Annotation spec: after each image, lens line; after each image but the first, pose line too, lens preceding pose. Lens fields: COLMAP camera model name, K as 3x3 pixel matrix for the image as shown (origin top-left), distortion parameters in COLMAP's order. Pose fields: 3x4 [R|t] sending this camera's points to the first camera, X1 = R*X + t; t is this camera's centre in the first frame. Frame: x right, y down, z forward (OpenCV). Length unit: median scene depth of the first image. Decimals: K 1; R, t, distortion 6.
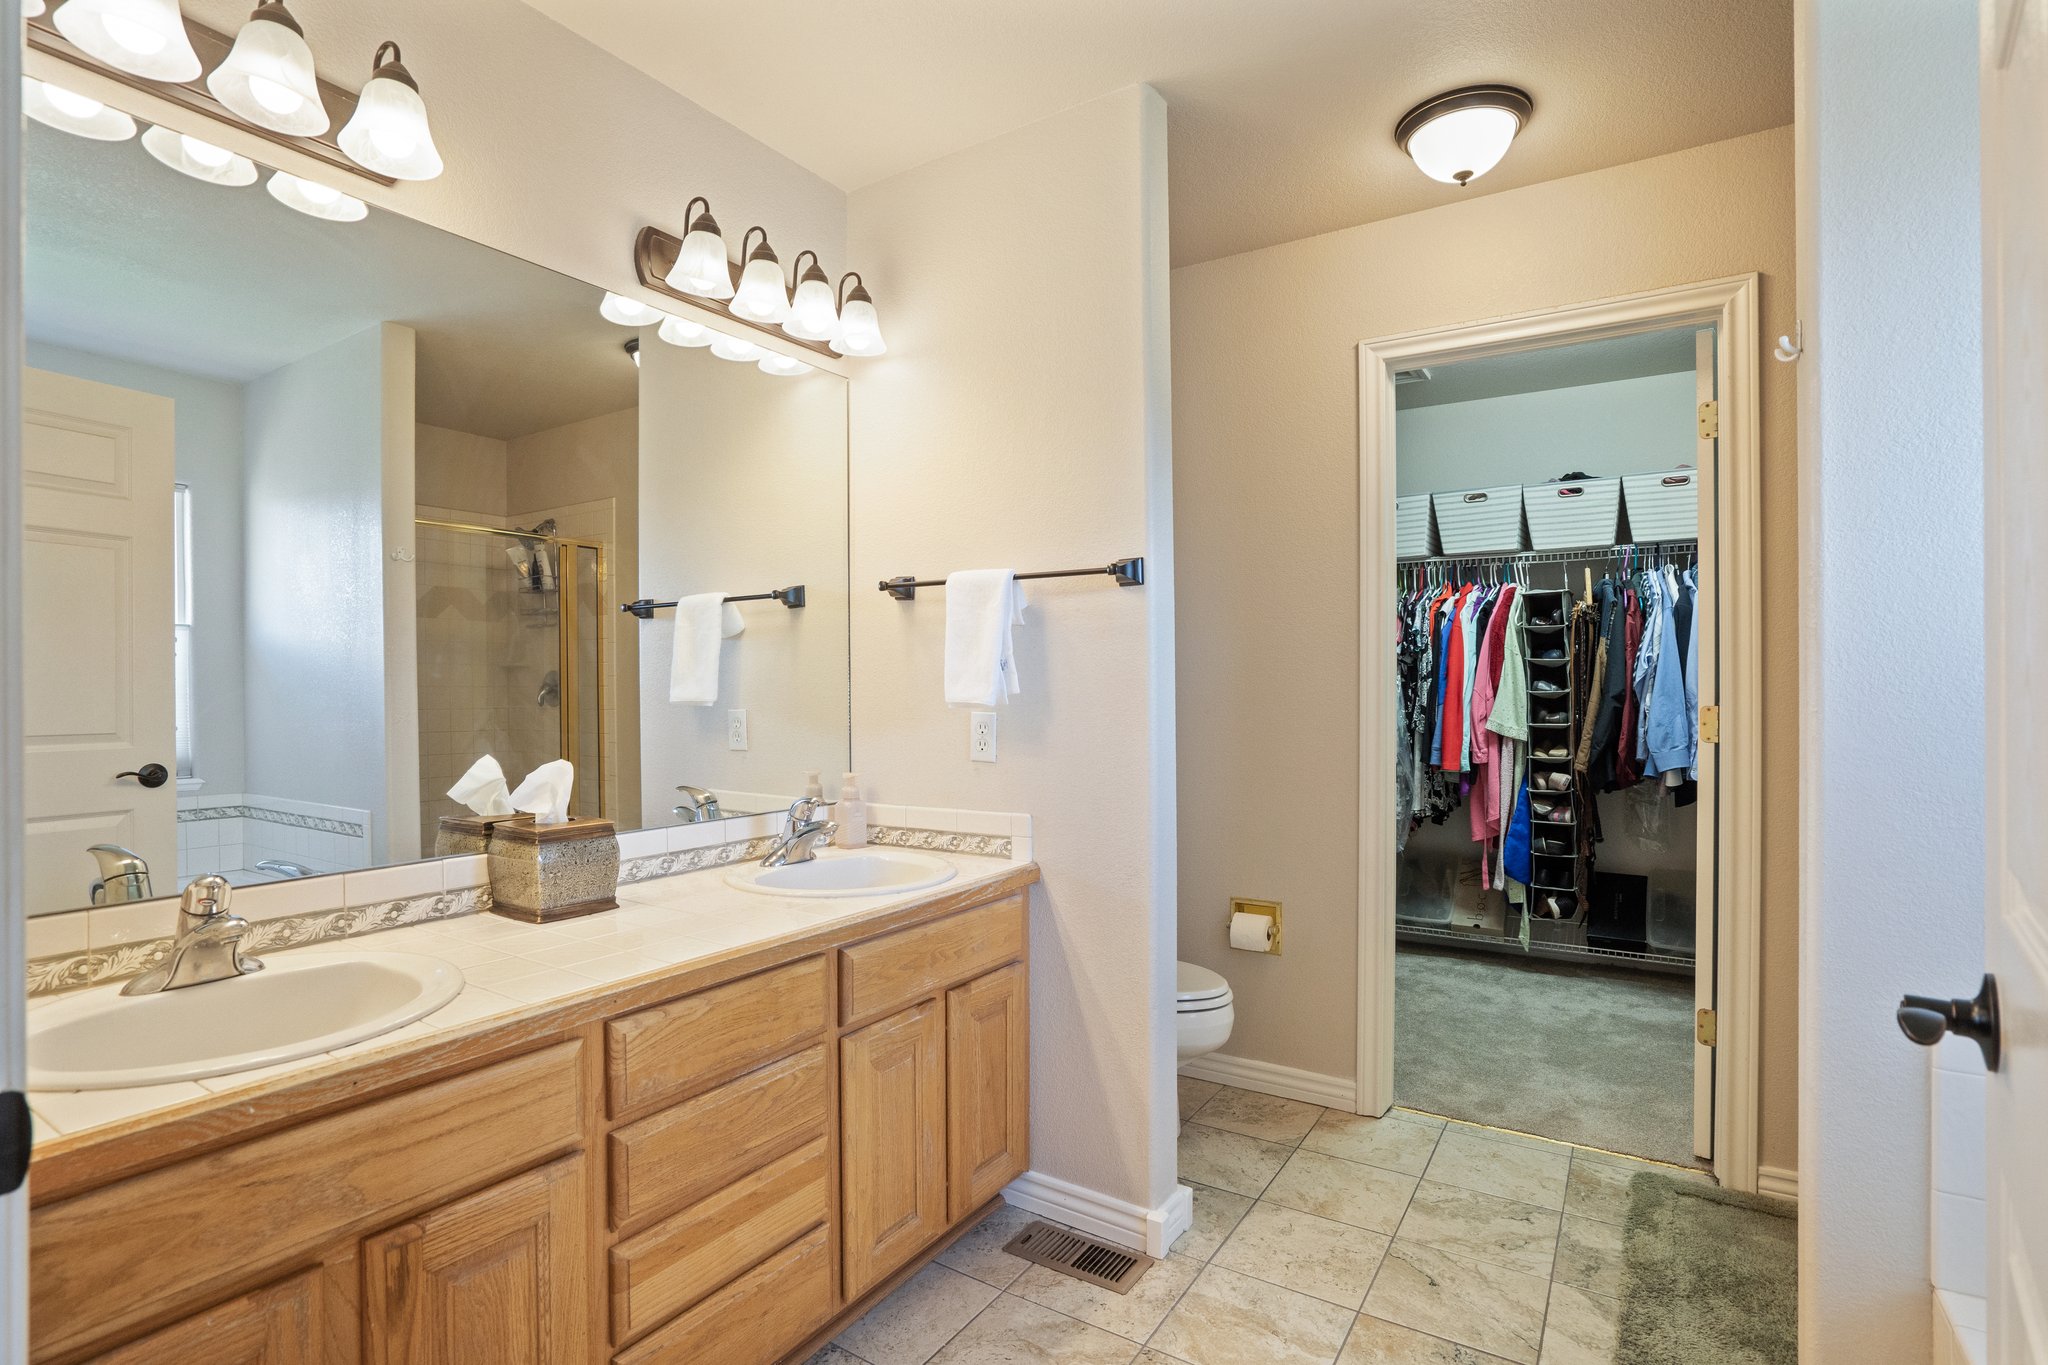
lens RADIAL K [[1028.0, 0, 1027.3], [0, 1028.0, 680.1], [0, 0, 1]] dist [-0.047795, 0.022880]
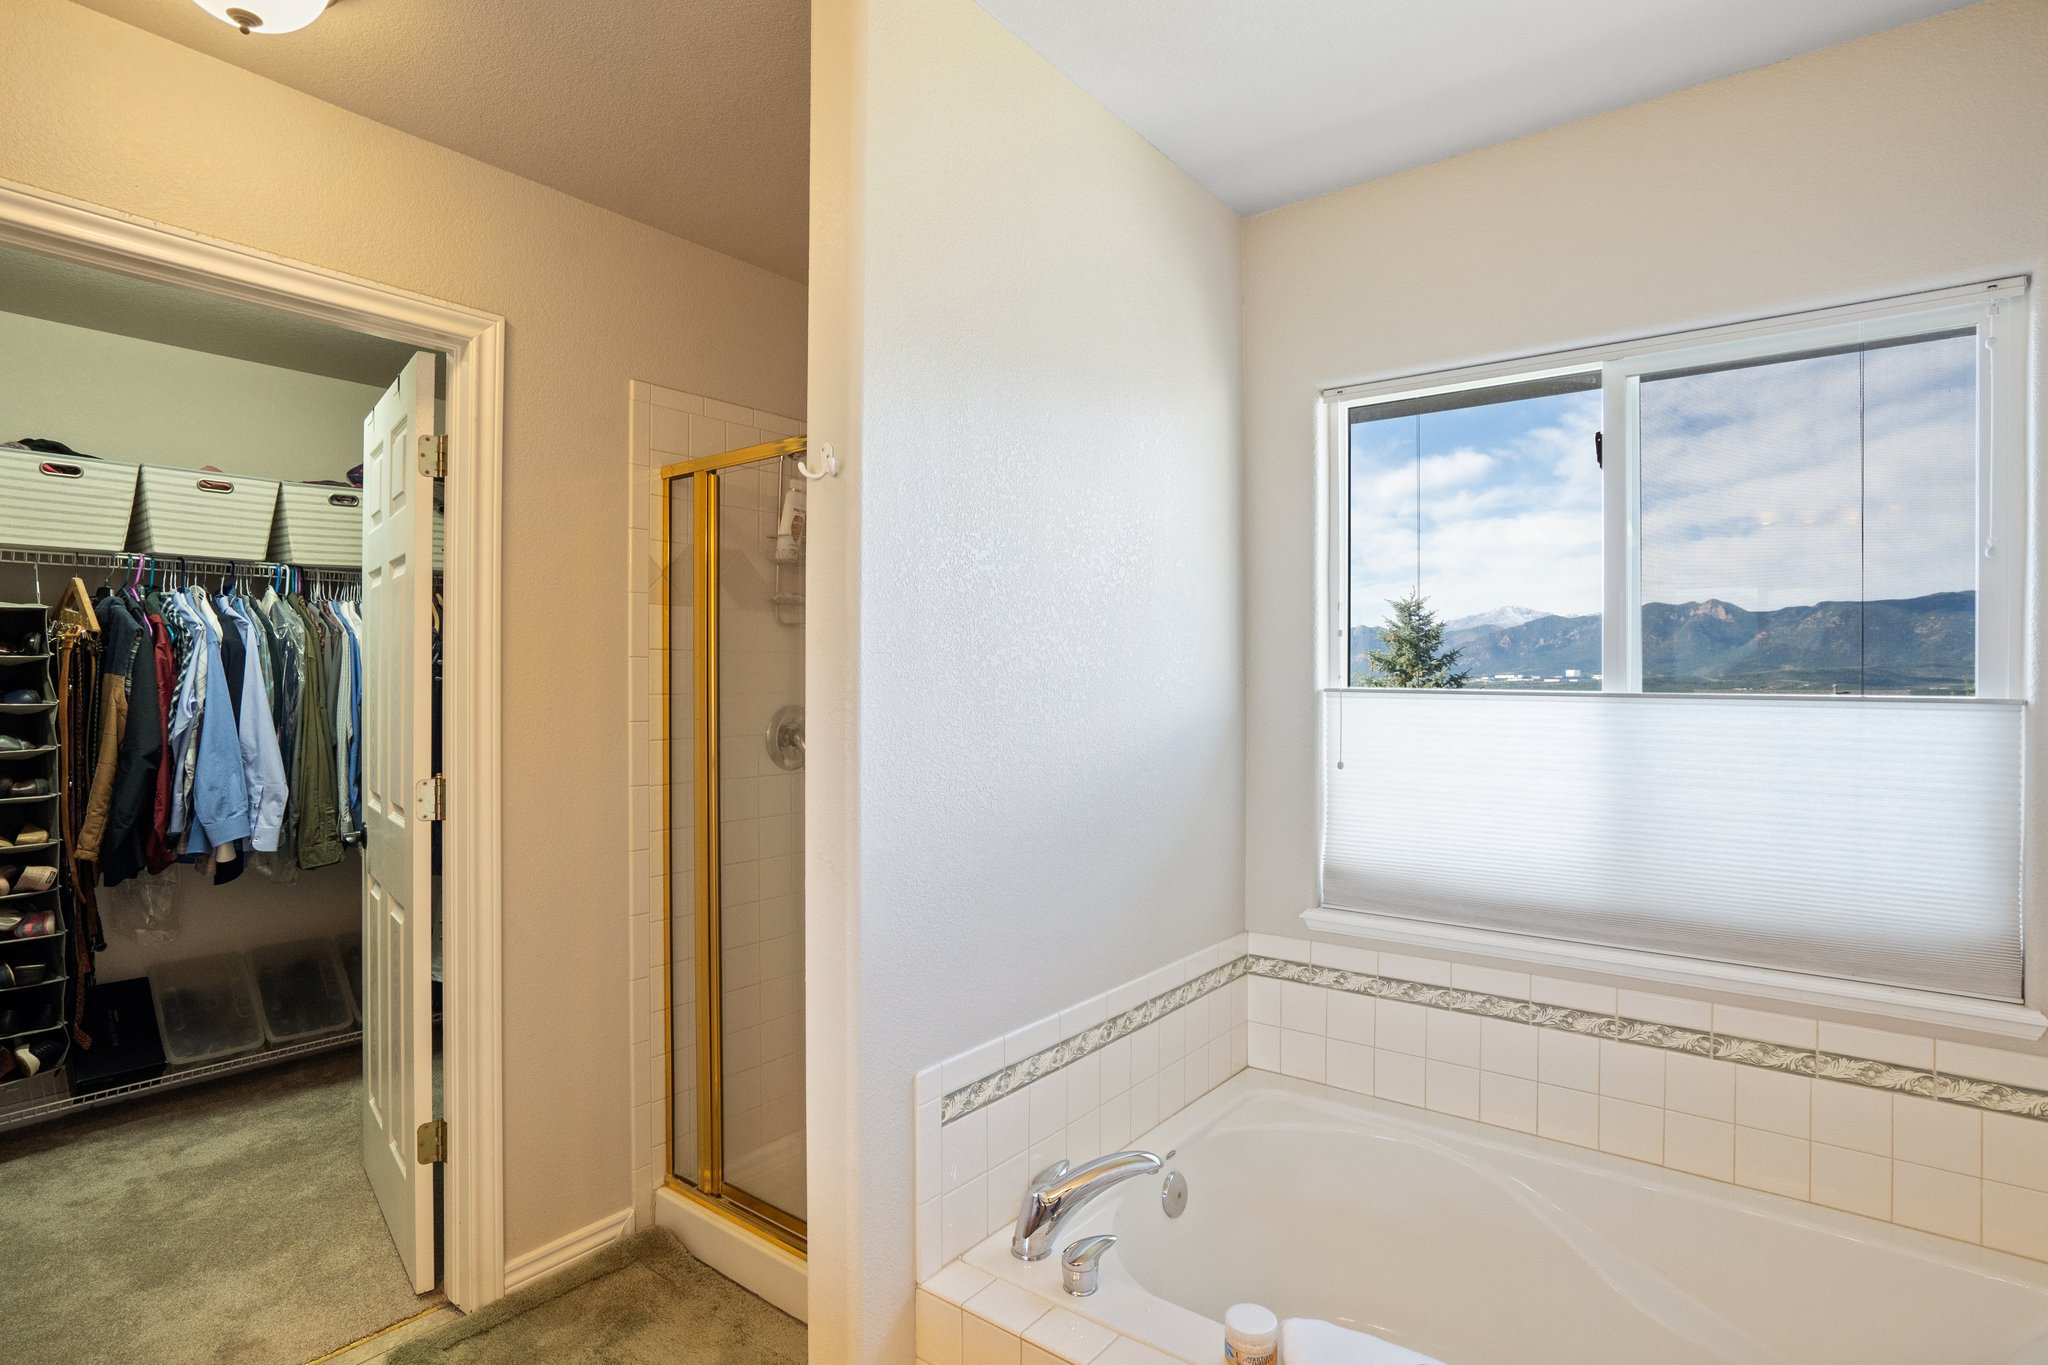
lens RADIAL K [[1028.0, 0, 1027.3], [0, 1028.0, 680.1], [0, 0, 1]] dist [-0.047795, 0.022880]
pose [[0.097627, 0.005688, 0.995207, -0.103511], [-0.008889, 0.999949, -0.004843, -0.041146], [-0.995183, -0.008374, 0.097673, 0.258870]]
